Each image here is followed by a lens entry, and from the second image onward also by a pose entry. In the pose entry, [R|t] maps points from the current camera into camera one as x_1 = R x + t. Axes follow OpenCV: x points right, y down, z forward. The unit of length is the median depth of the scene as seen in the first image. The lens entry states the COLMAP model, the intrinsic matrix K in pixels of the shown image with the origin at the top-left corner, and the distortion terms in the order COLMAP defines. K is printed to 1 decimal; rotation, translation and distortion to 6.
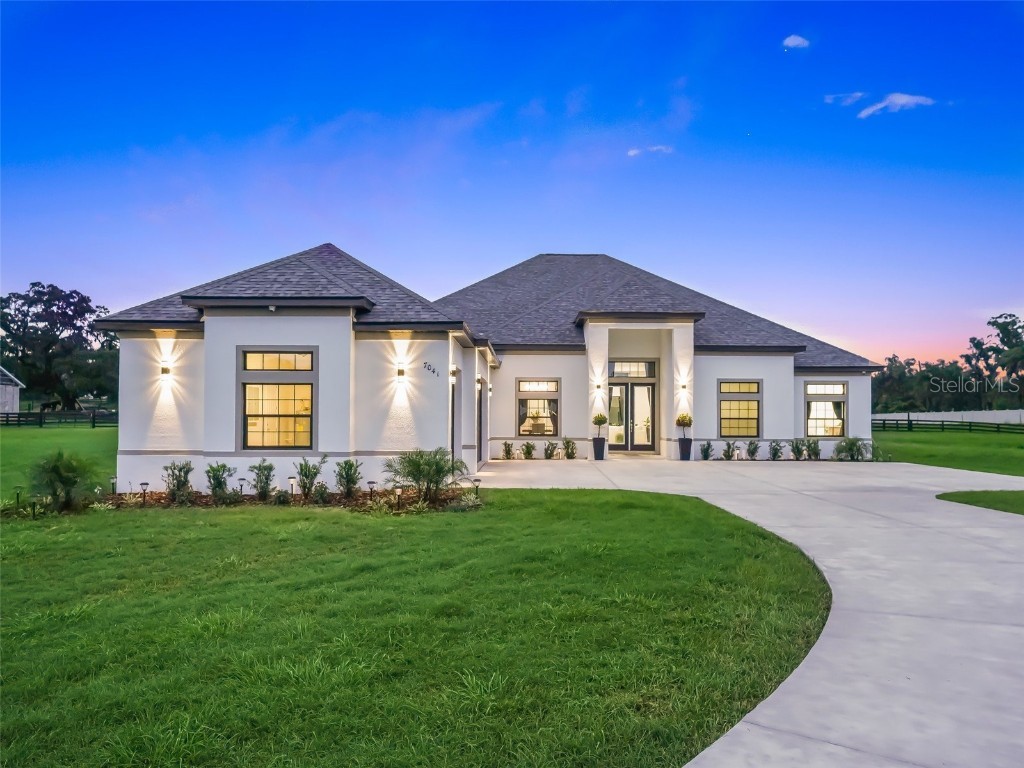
lens RADIAL K [[706.1, 0, 520.1], [0, 706.1, 374.1], [0, 0, 1]] dist [-0.004741, -0.001660]
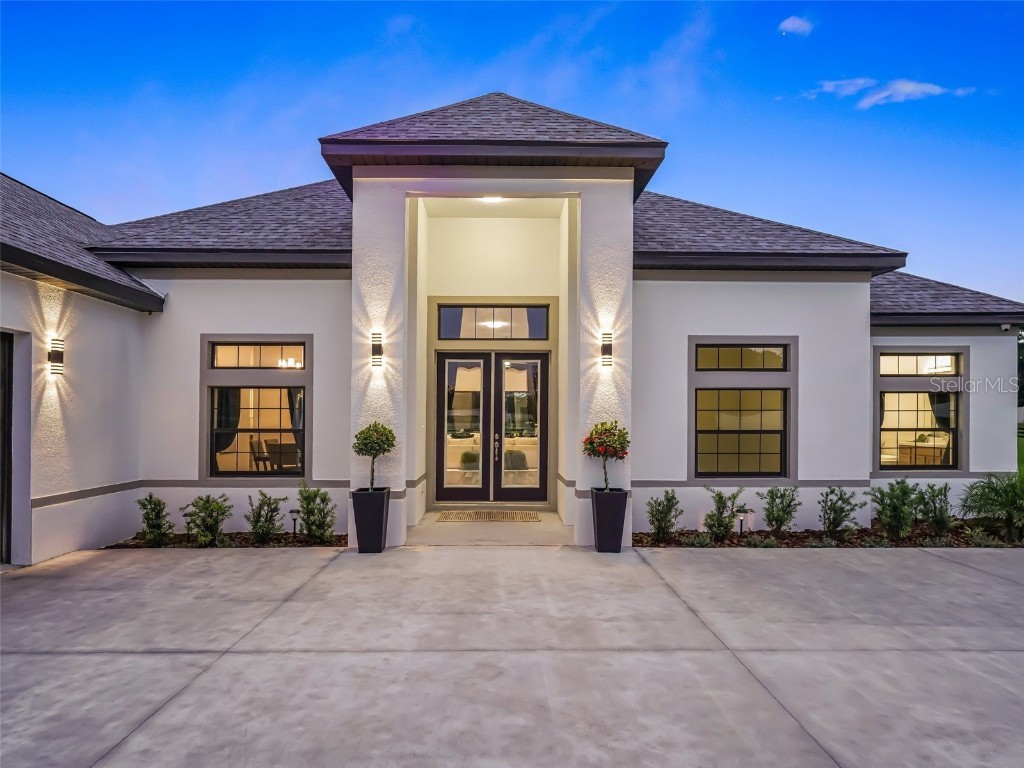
lens RADIAL K [[603.9, 0, 510.4], [0, 603.9, 390.5], [0, 0, 1]] dist [0.001050, 0.000911]
pose [[0.999110, -0.001910, 0.042146, 0.153642], [0.001232, 0.999870, 0.016097, 0.031480], [-0.042171, -0.016031, 0.998982, 0.624412]]
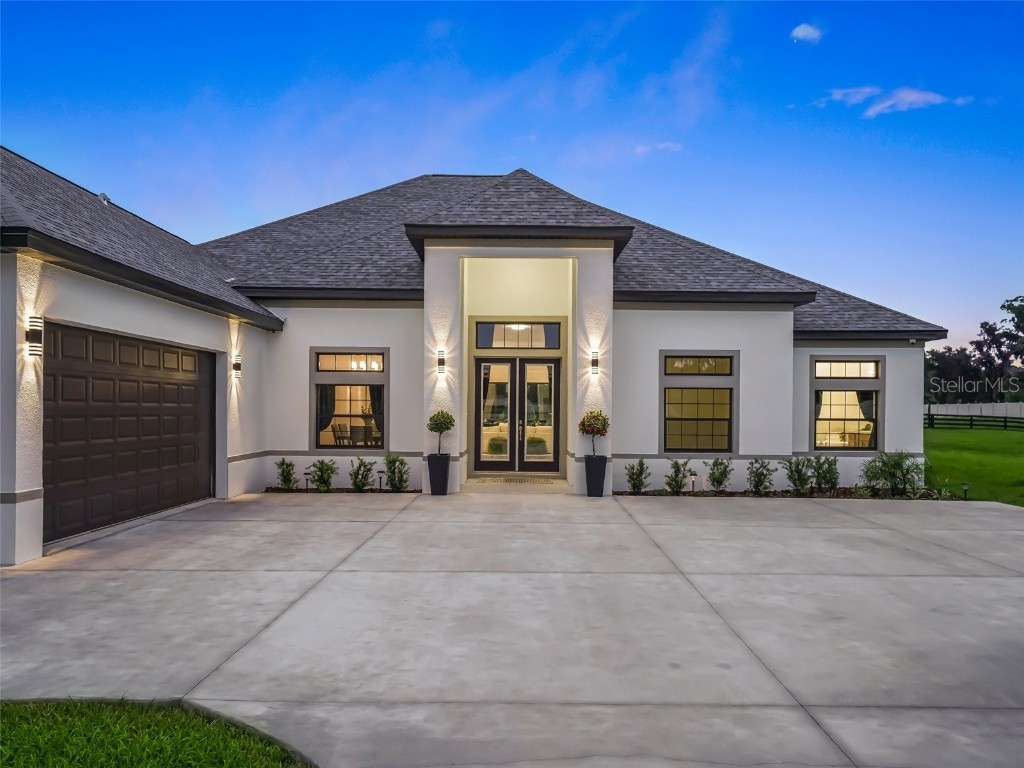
lens RADIAL K [[723.9, 0, 509.2], [0, 723.9, 379.6], [0, 0, 1]] dist [0.002423, -0.002082]
pose [[0.999990, 0.003032, 0.003132, 0.149371], [-0.003104, 0.999725, 0.023242, 0.016750], [-0.003061, -0.023252, 0.999725, 0.395860]]
